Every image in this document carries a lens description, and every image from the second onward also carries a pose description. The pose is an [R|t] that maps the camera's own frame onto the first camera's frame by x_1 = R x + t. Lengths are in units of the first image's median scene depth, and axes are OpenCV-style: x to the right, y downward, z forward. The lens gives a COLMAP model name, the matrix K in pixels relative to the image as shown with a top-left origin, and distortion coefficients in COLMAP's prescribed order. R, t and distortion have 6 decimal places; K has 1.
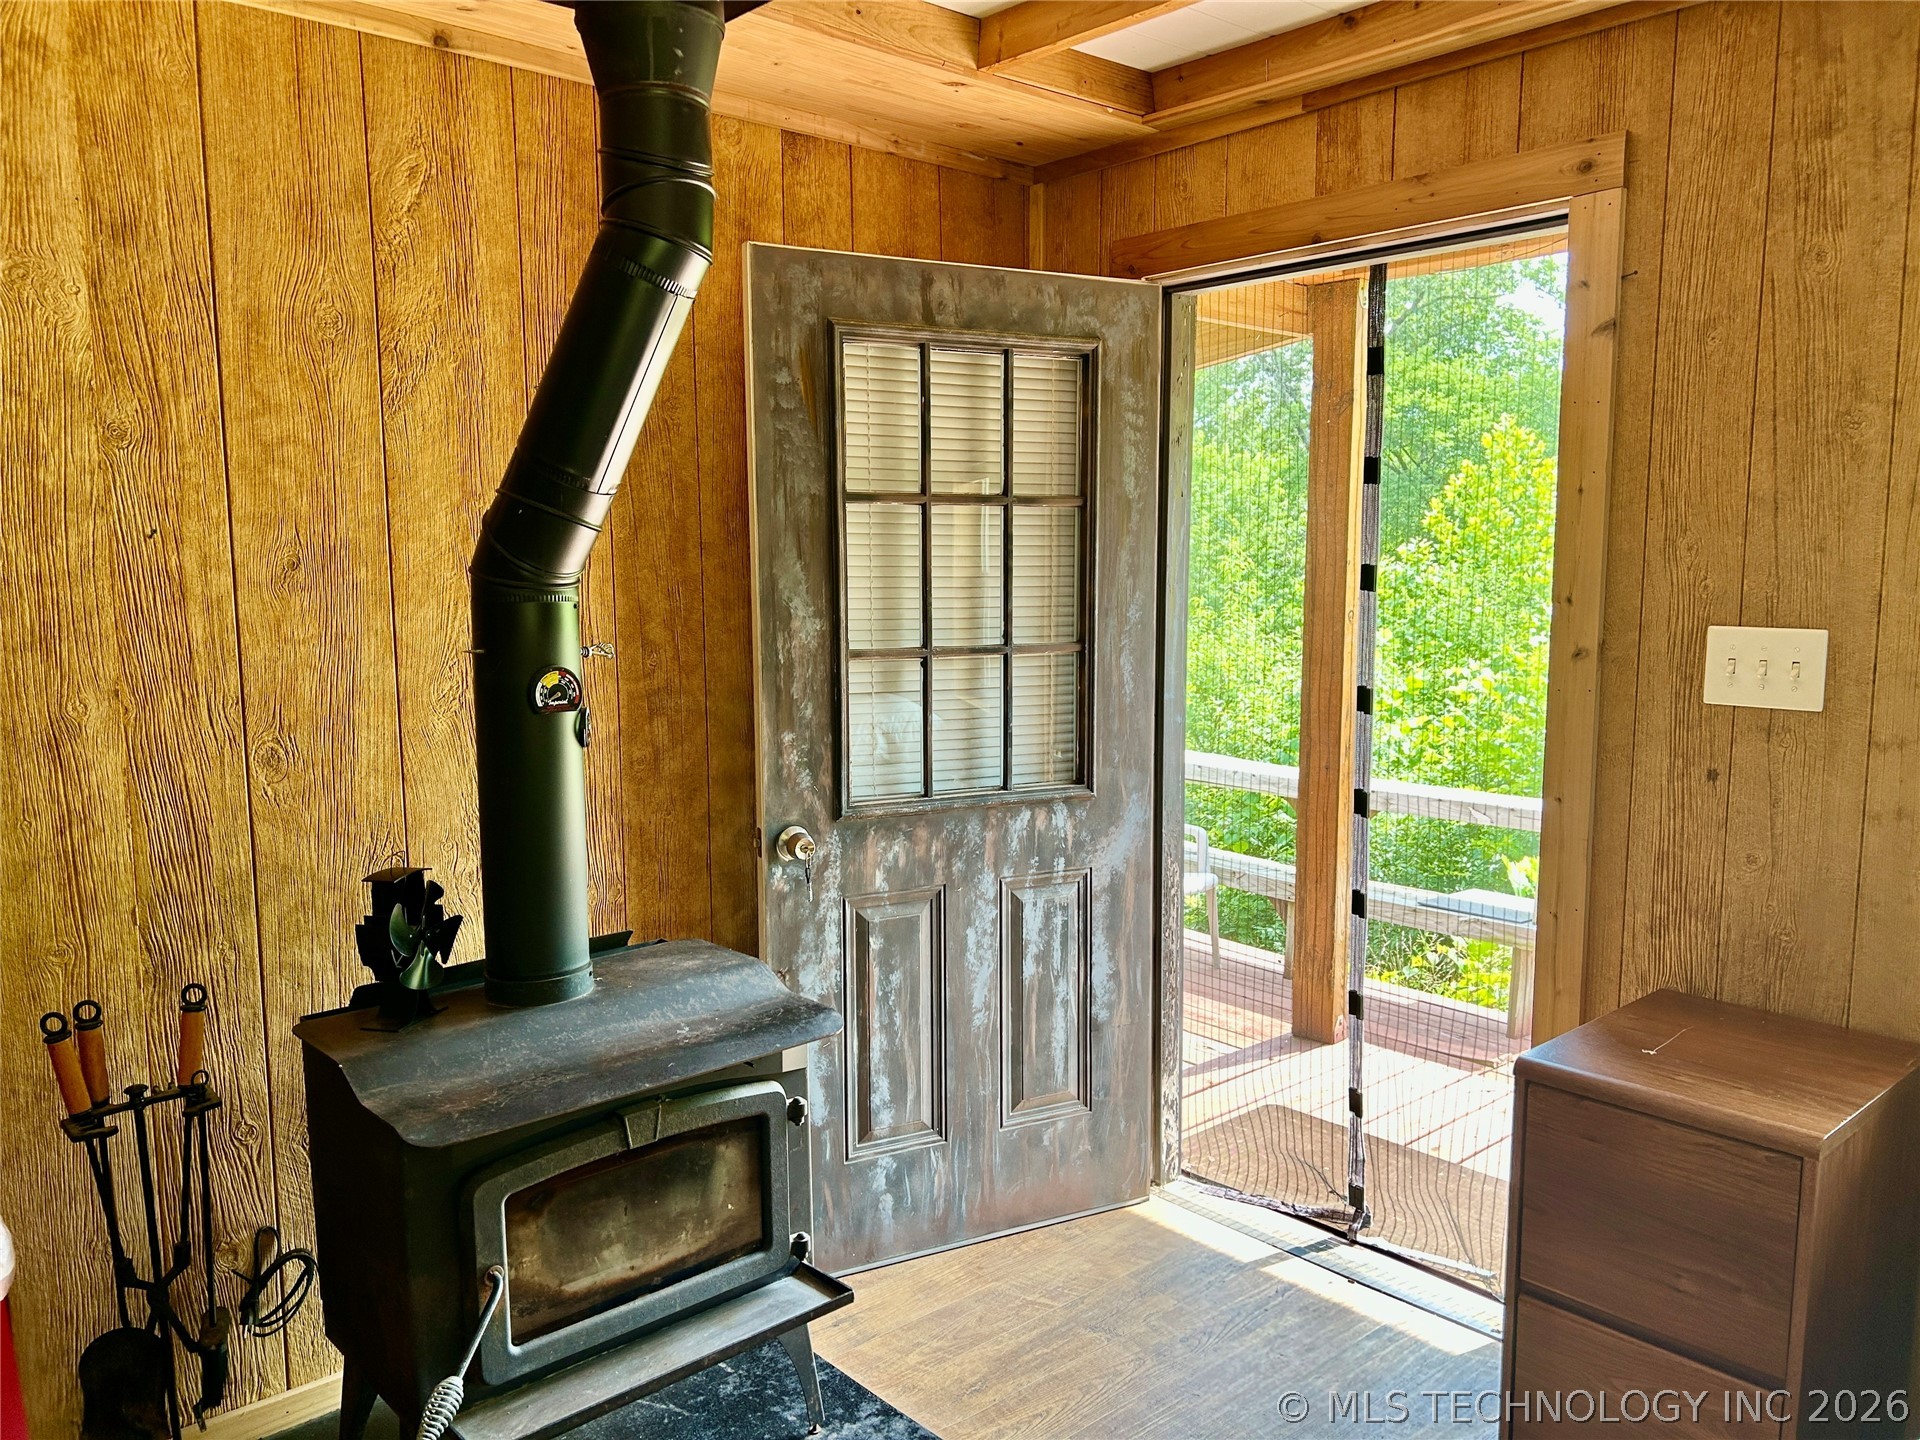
lens RADIAL K [[1459.9, 0, 957.8], [0, 1459.9, 727.6], [0, 0, 1]] dist [0.062883, -0.074941]
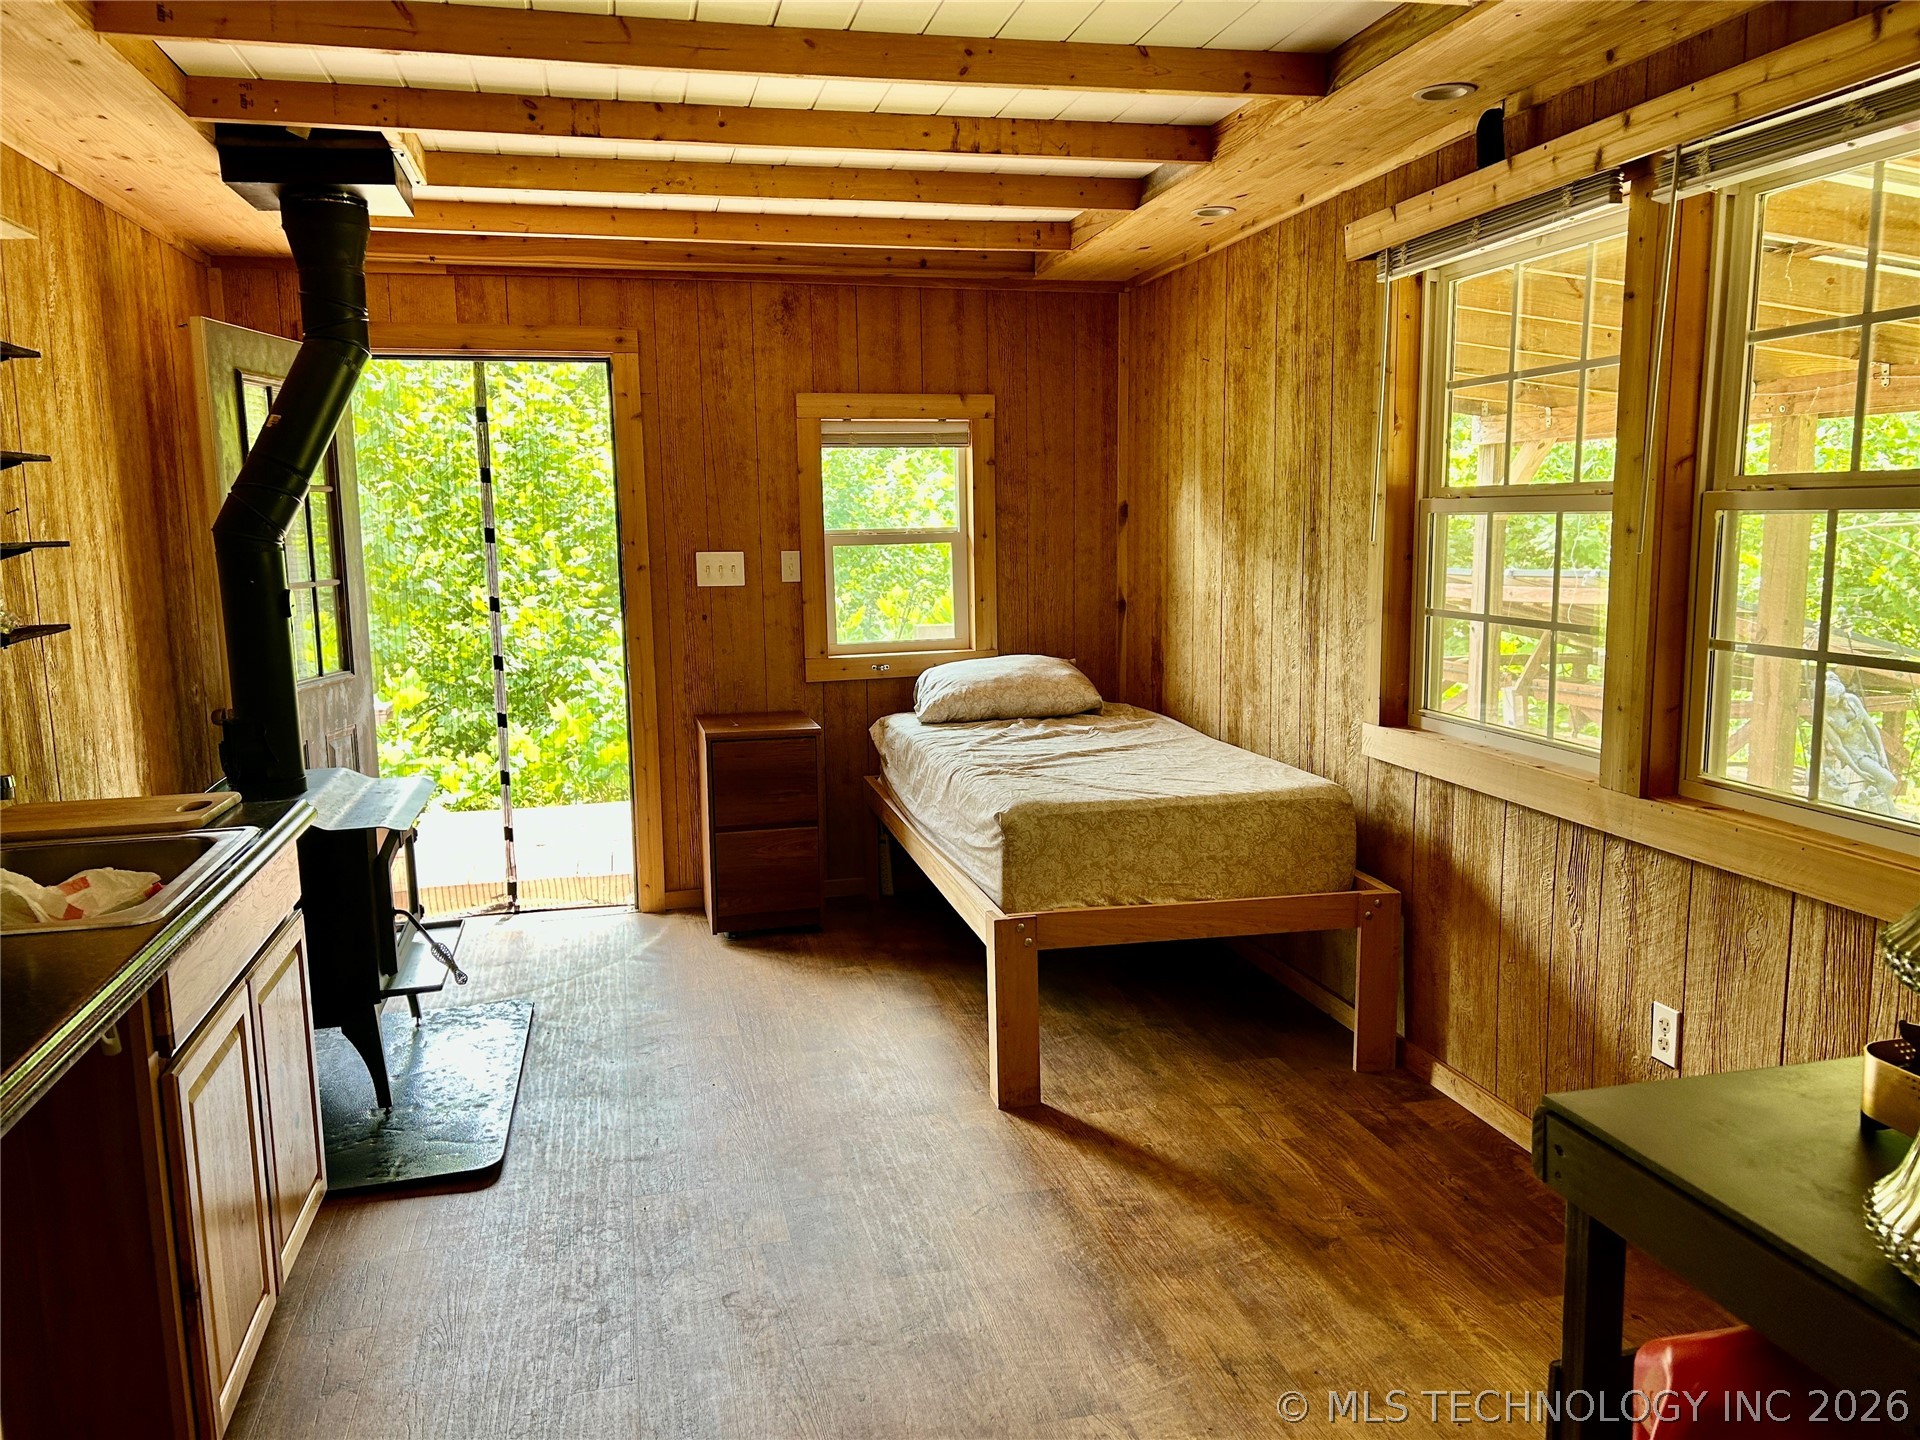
lens RADIAL K [[1473.2, 0, 968.1], [0, 1473.2, 750.8], [0, 0, 1]] dist [0.113489, -0.154441]
pose [[0.470717, -0.141757, 0.870822, -1.391843], [0.120401, 0.988095, 0.095765, 0.068875], [-0.874030, 0.059769, 0.482181, -0.484474]]
